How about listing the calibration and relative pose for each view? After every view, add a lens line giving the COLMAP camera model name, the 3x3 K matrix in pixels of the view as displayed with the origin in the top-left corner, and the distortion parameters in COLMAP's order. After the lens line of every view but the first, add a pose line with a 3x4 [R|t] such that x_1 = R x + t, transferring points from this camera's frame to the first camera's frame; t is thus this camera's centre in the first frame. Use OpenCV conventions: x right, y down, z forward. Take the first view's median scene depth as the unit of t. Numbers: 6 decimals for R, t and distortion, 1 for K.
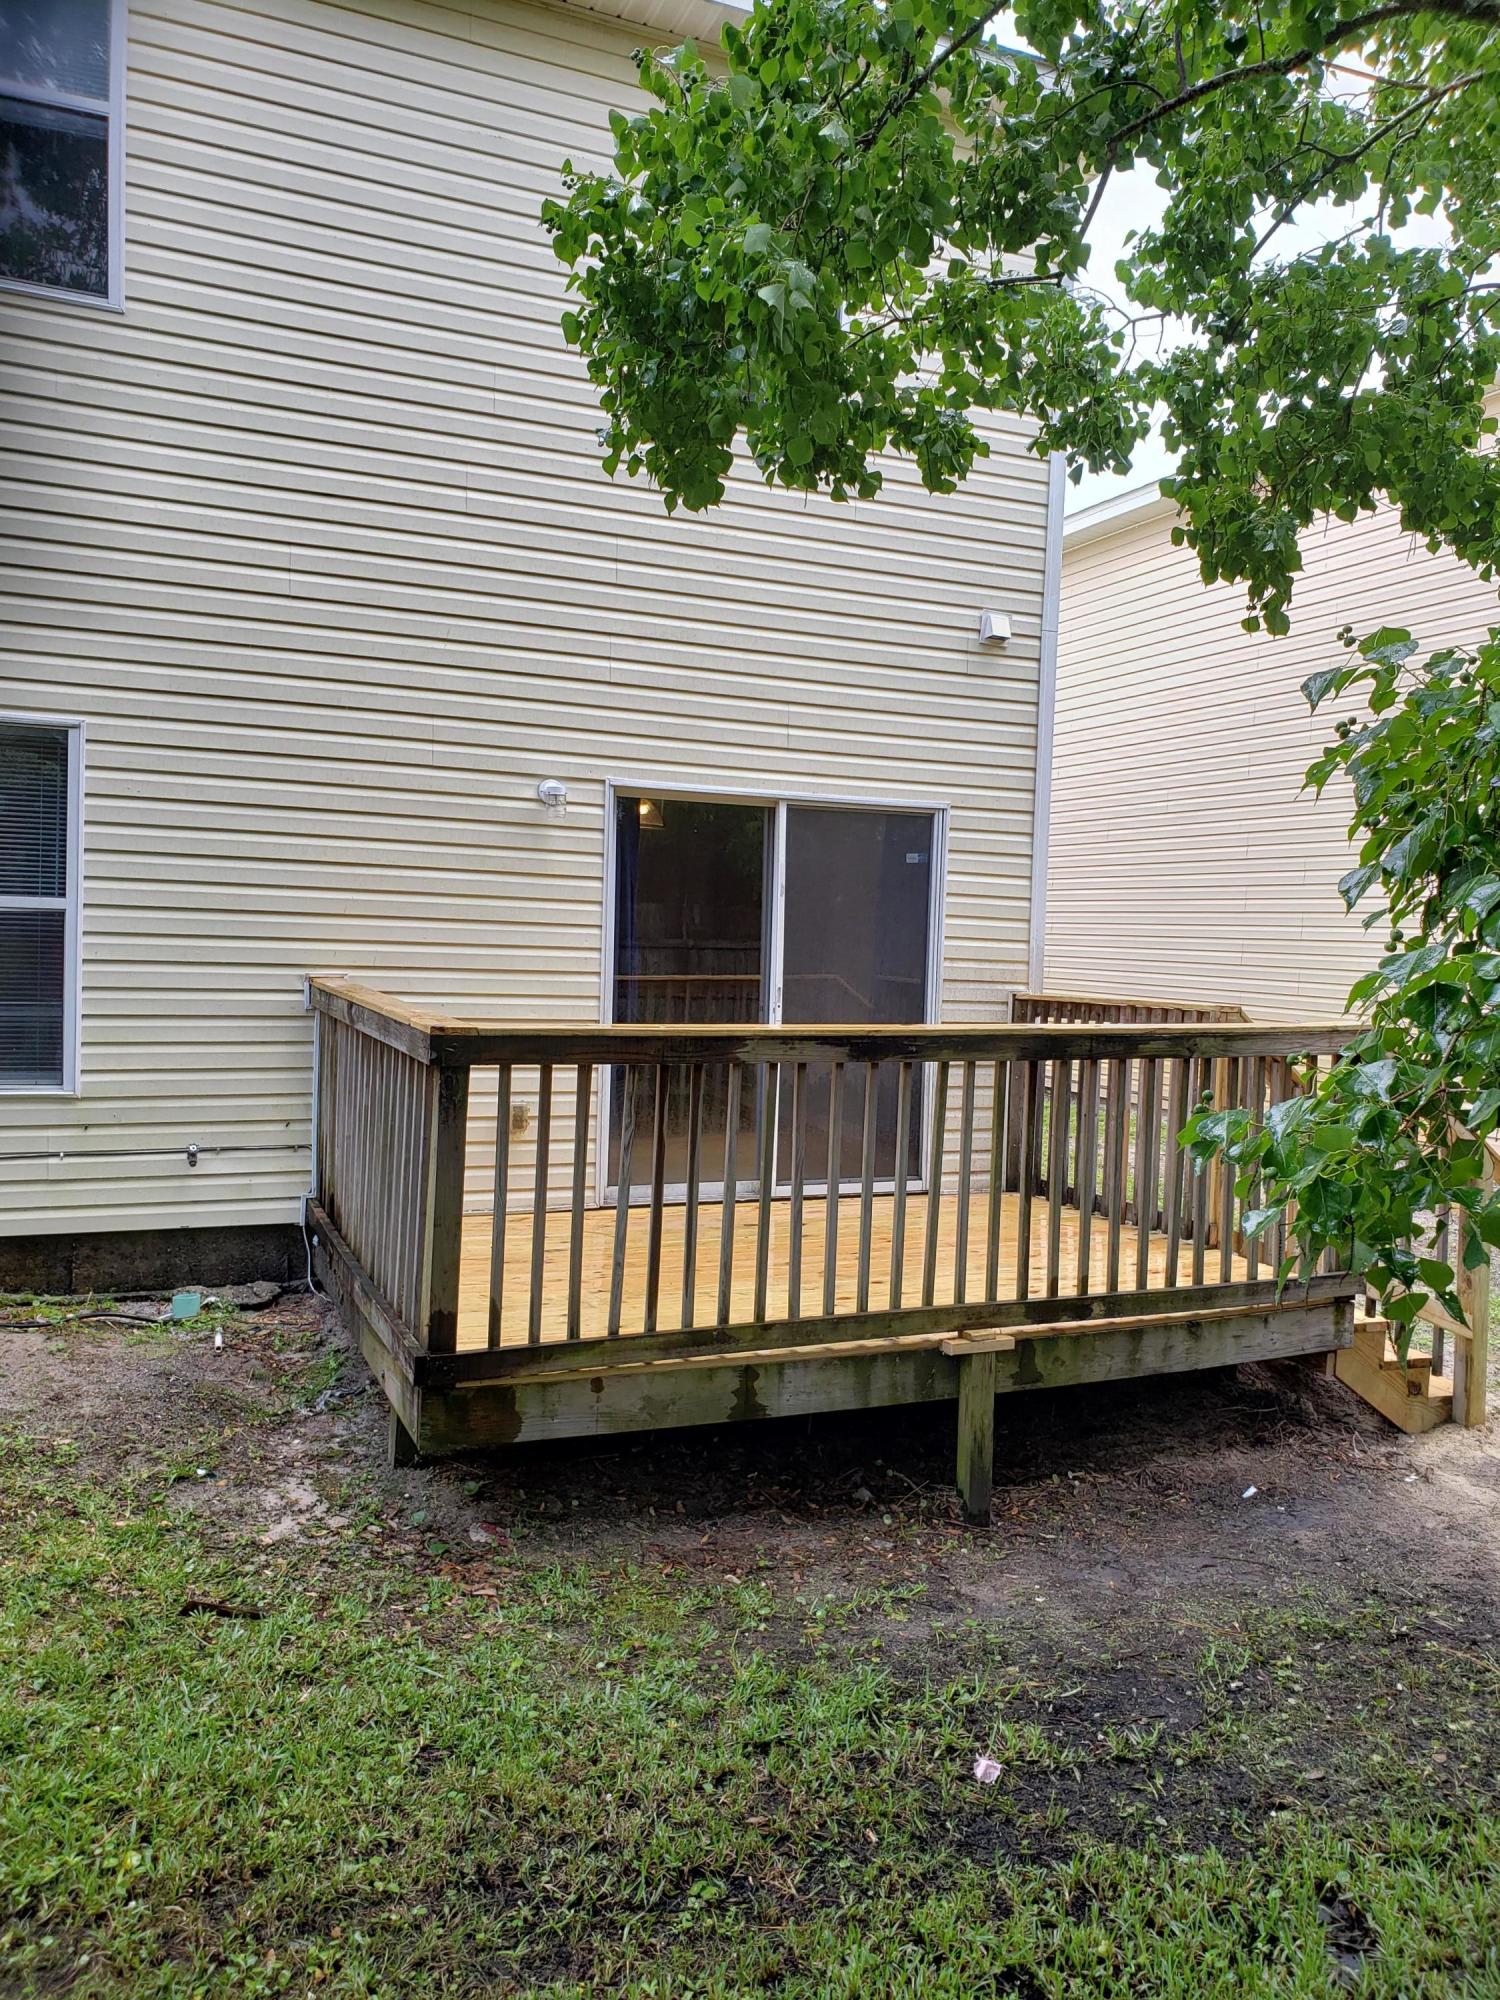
lens RADIAL K [[1539.7, 0, 778.1], [0, 1539.7, 998.9], [0, 0, 1]] dist [0.119352, -0.317709]
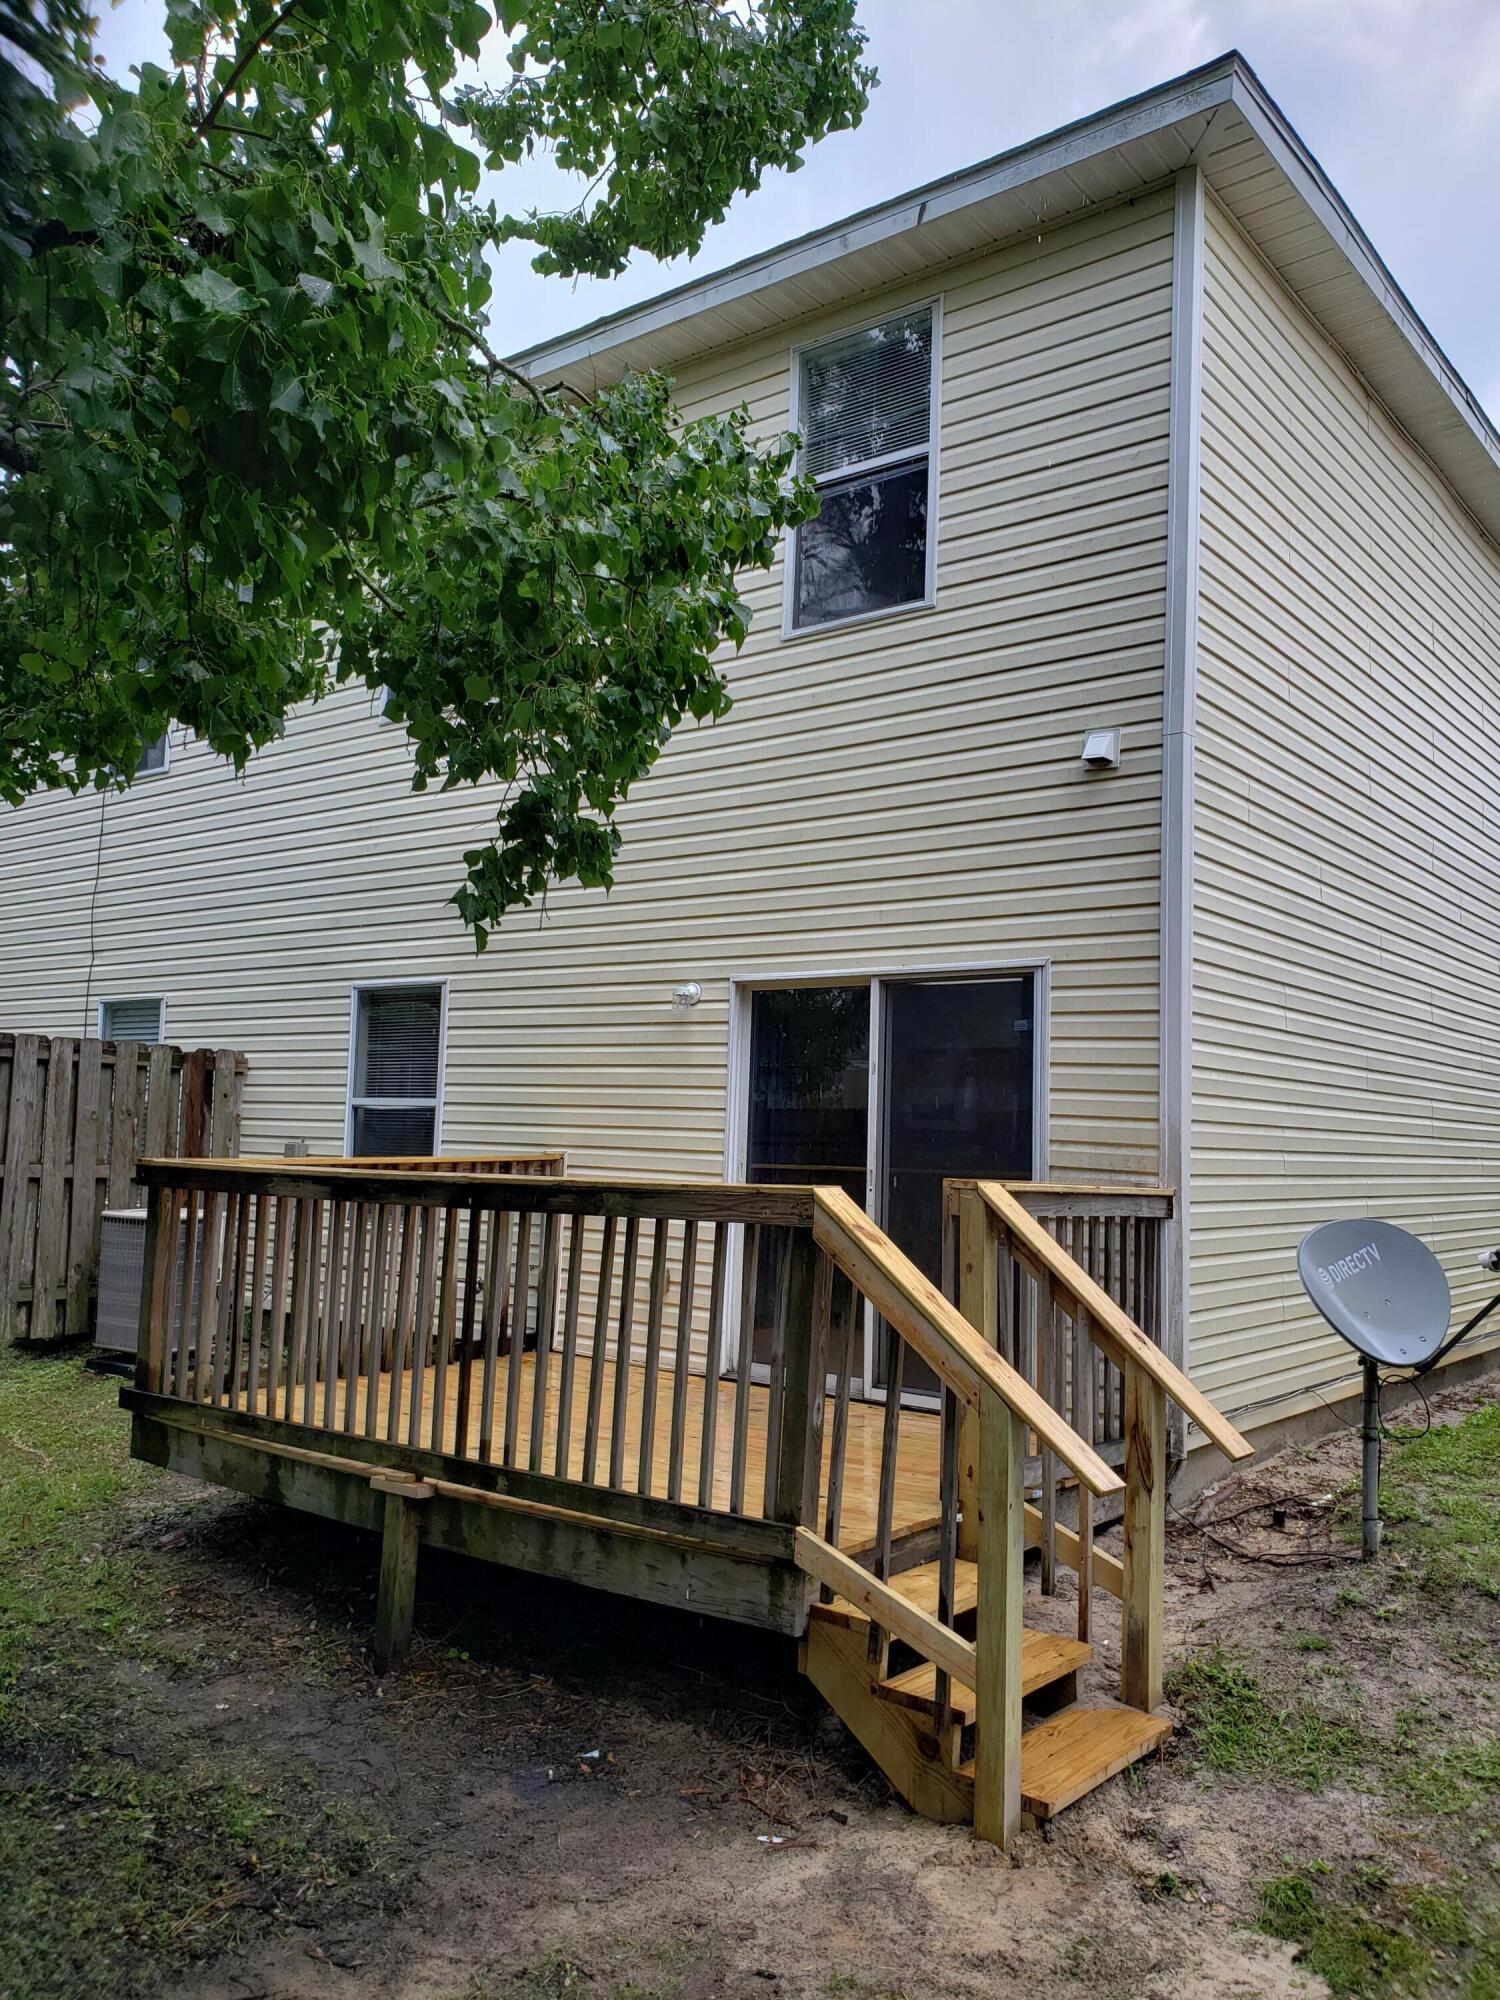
lens RADIAL K [[1548.4, 0, 750.0], [0, 1548.4, 1000.0], [0, 0, 1]] dist [0.023797, 0.001511]
pose [[0.470979, -0.093806, -0.877143, 0.871578], [-0.051340, 0.989730, -0.133413, 0.020840], [0.880649, 0.107867, 0.461326, 0.511990]]
